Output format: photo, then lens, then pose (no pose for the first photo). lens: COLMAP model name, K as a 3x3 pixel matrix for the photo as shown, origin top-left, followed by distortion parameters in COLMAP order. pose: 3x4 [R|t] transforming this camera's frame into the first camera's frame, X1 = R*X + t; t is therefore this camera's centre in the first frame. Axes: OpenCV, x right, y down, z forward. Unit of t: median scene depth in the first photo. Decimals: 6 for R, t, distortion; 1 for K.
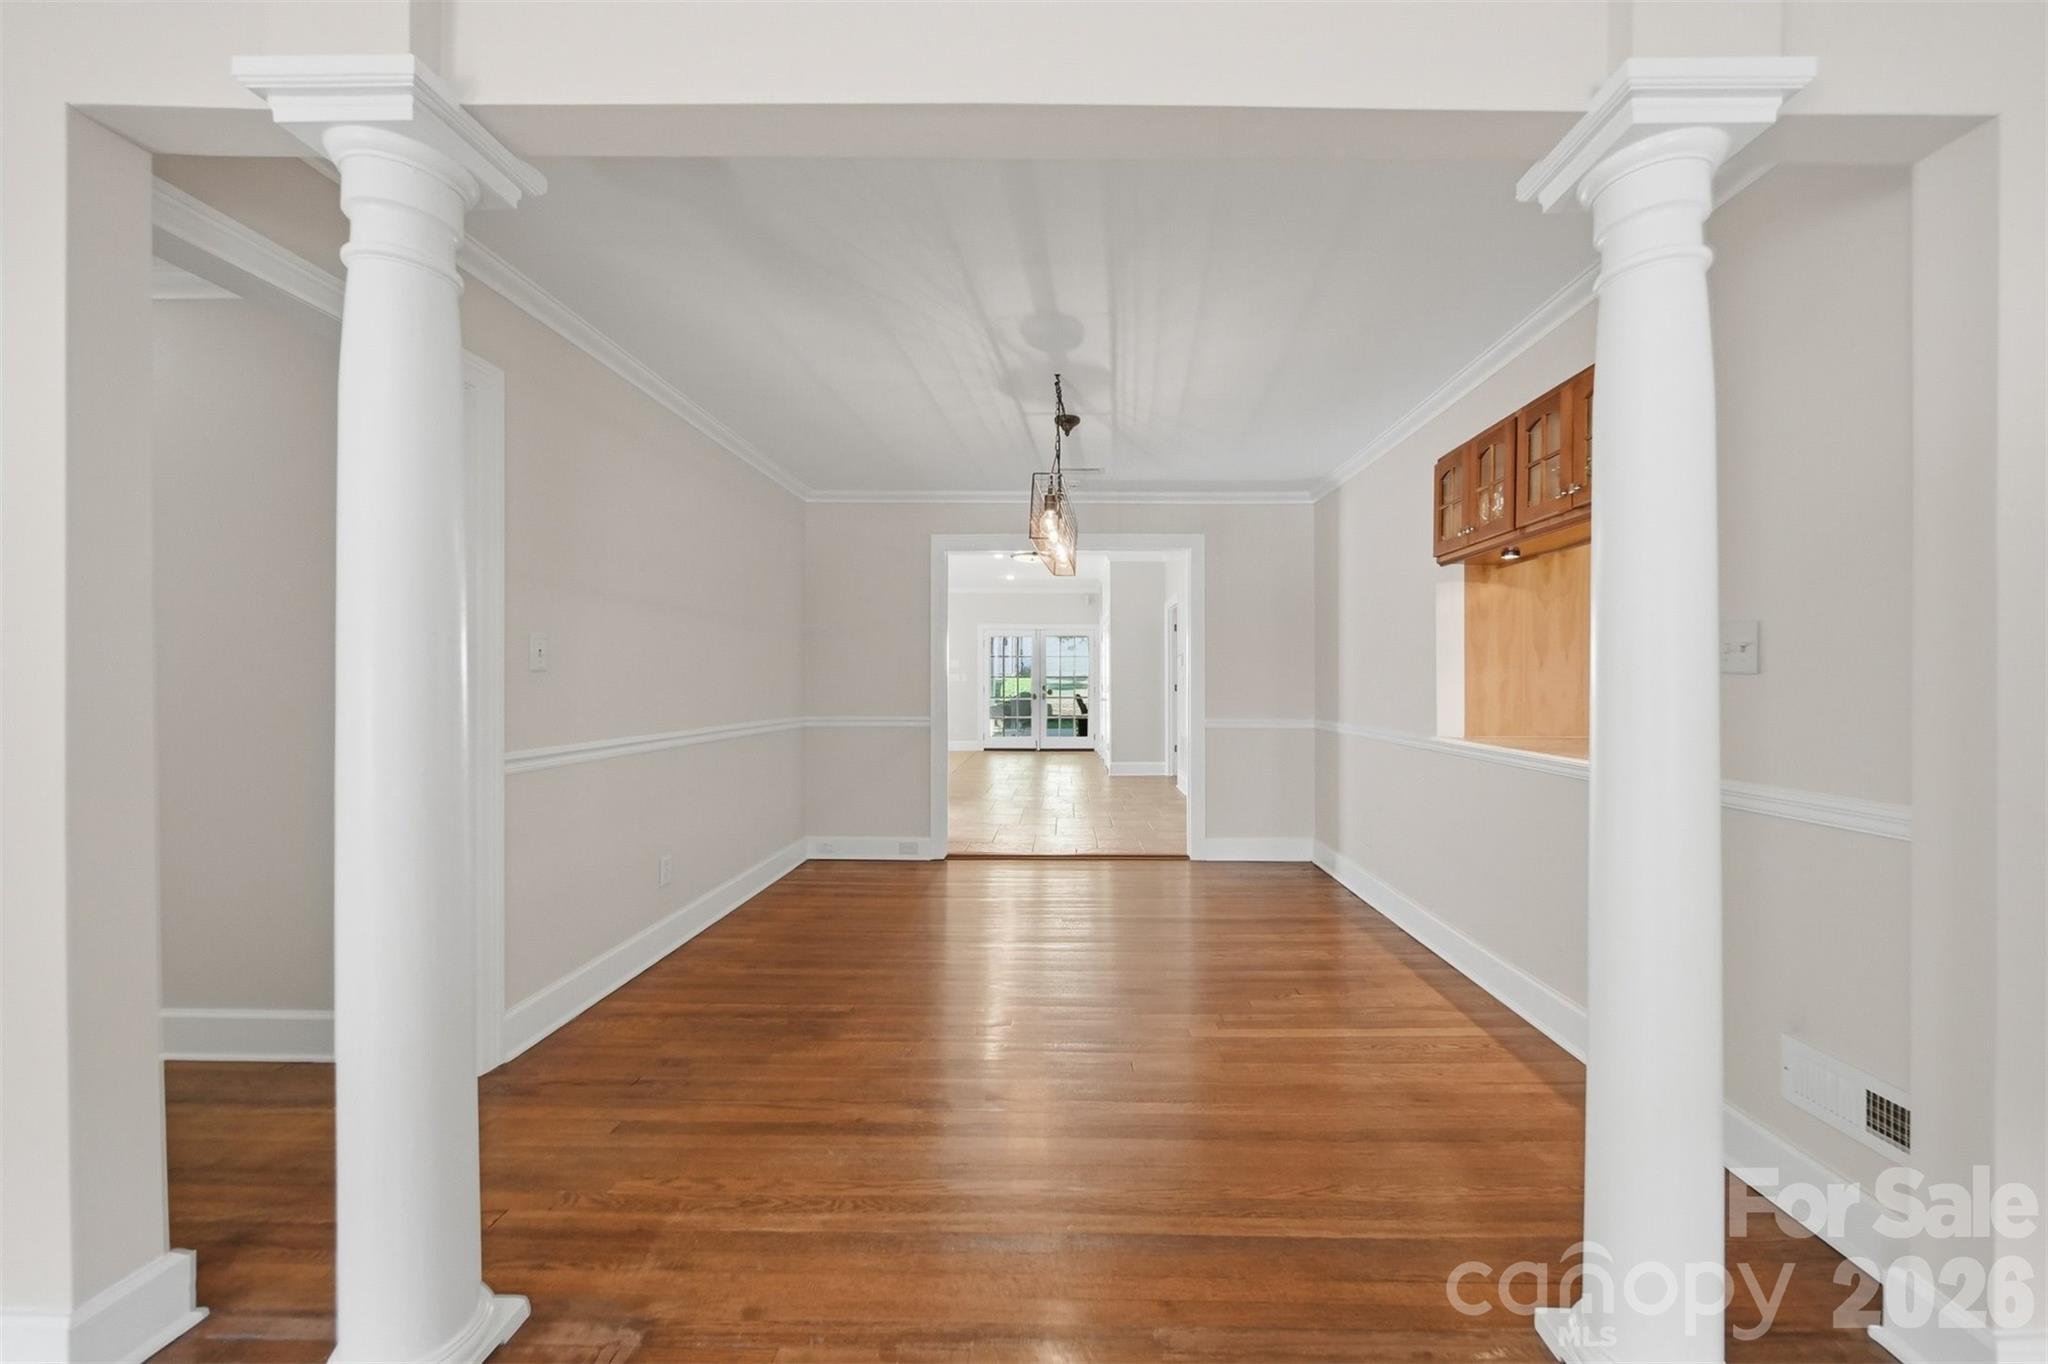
lens RADIAL K [[745.0, 0, 1032.3], [0, 745.0, 689.1], [0, 0, 1]] dist [-0.001551, -0.000204]
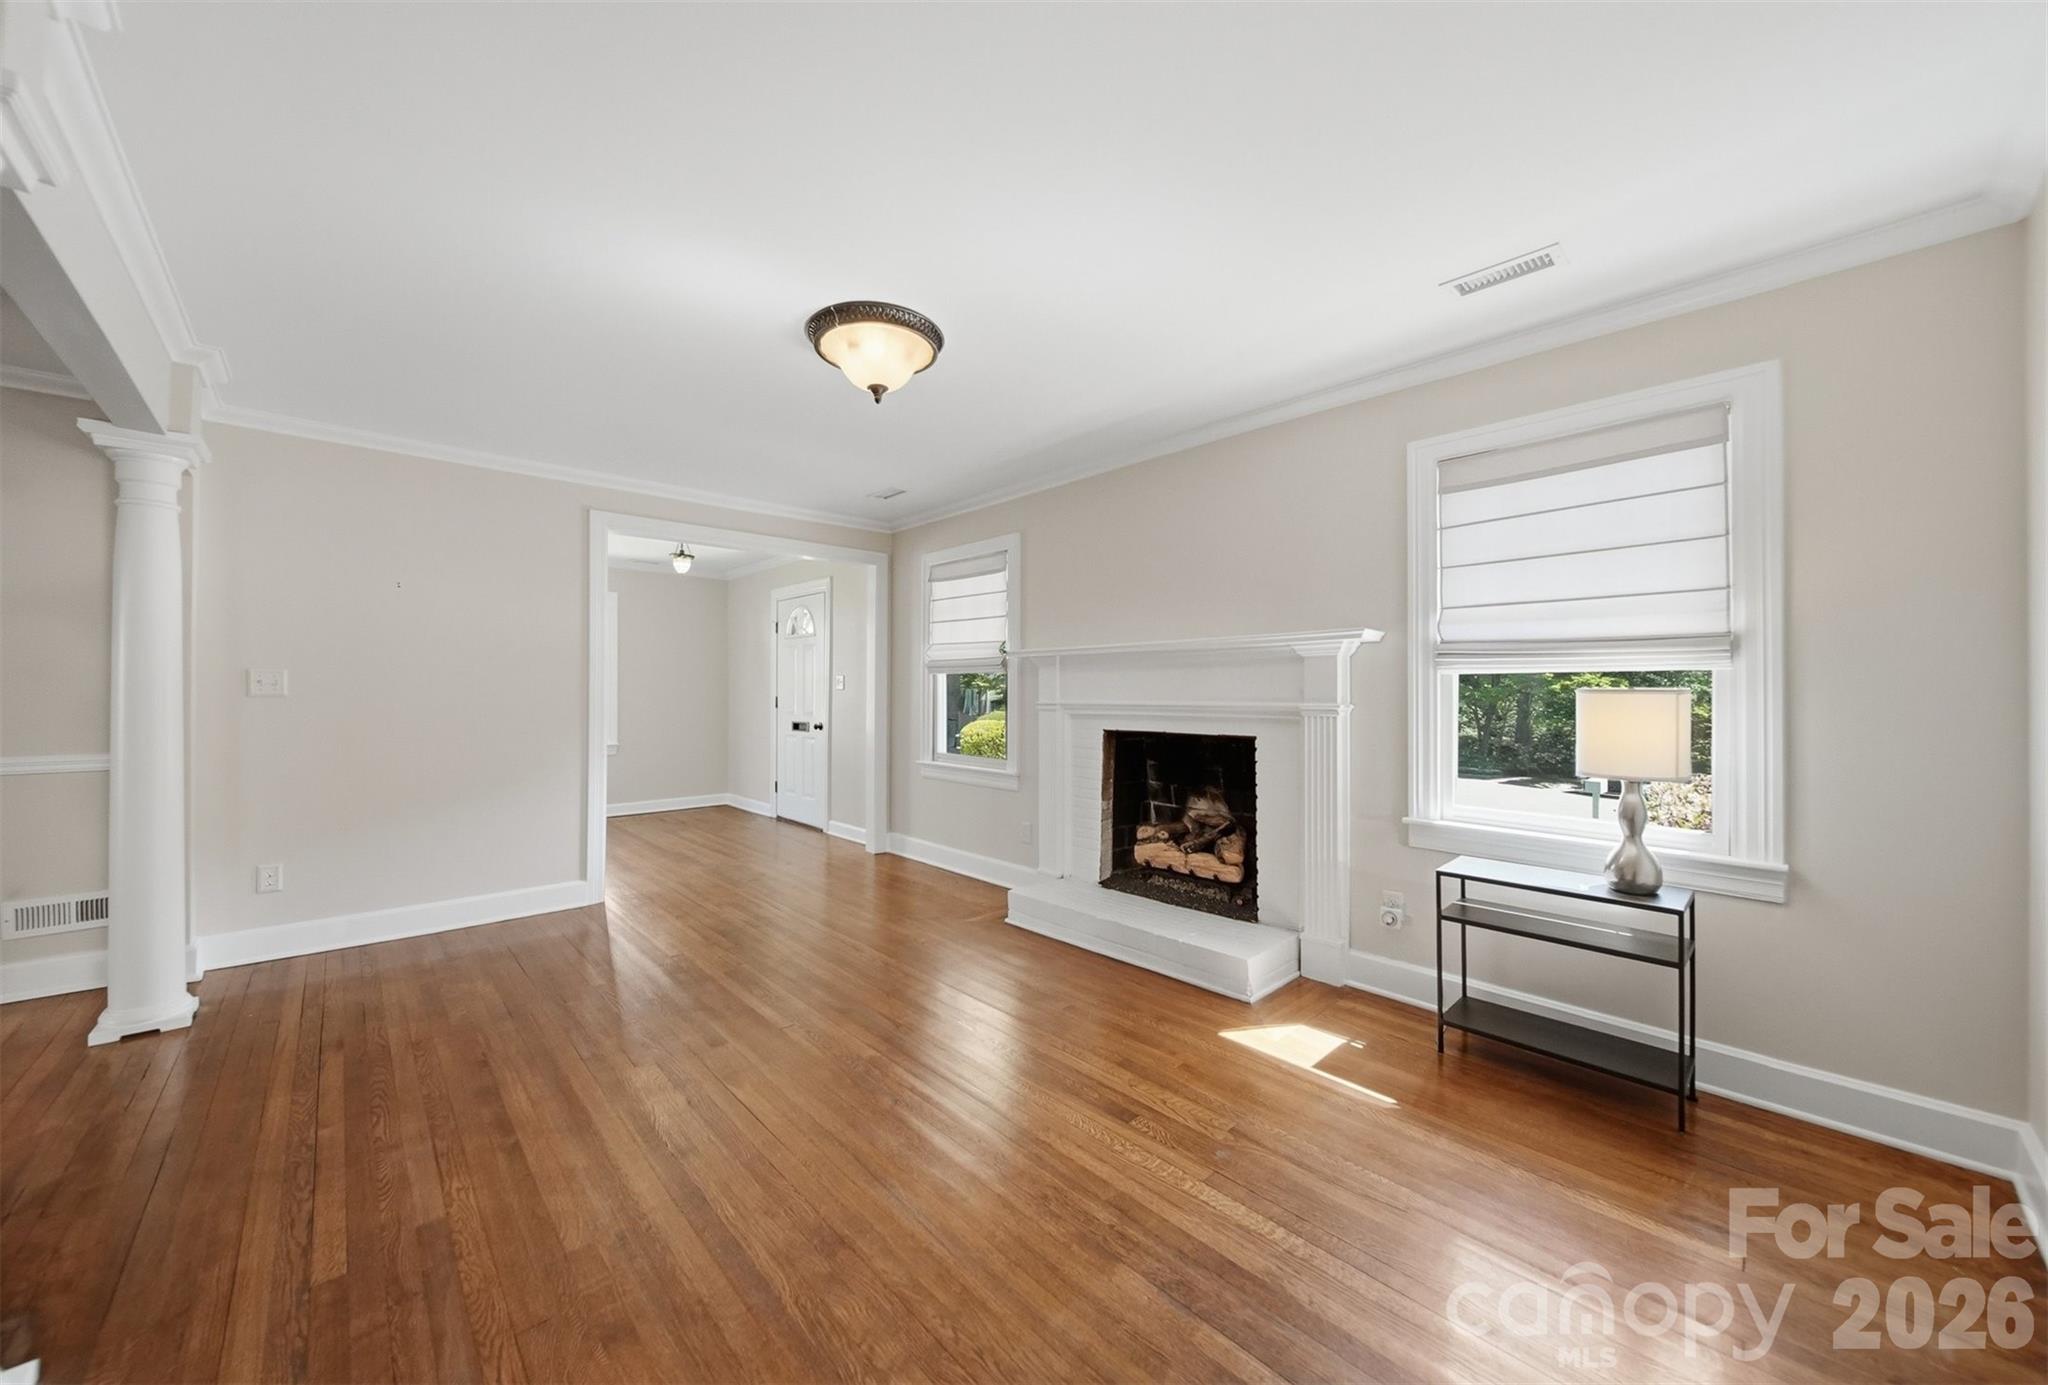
lens RADIAL K [[728.6, 0, 1027.7], [0, 728.6, 682.5], [0, 0, 1]] dist [-0.004847, -0.000118]
pose [[-0.718188, 0.000439, 0.695849, -0.934917], [0.000072, 1.000000, -0.000556, -0.018103], [-0.695849, -0.000349, -0.718188, 0.275411]]
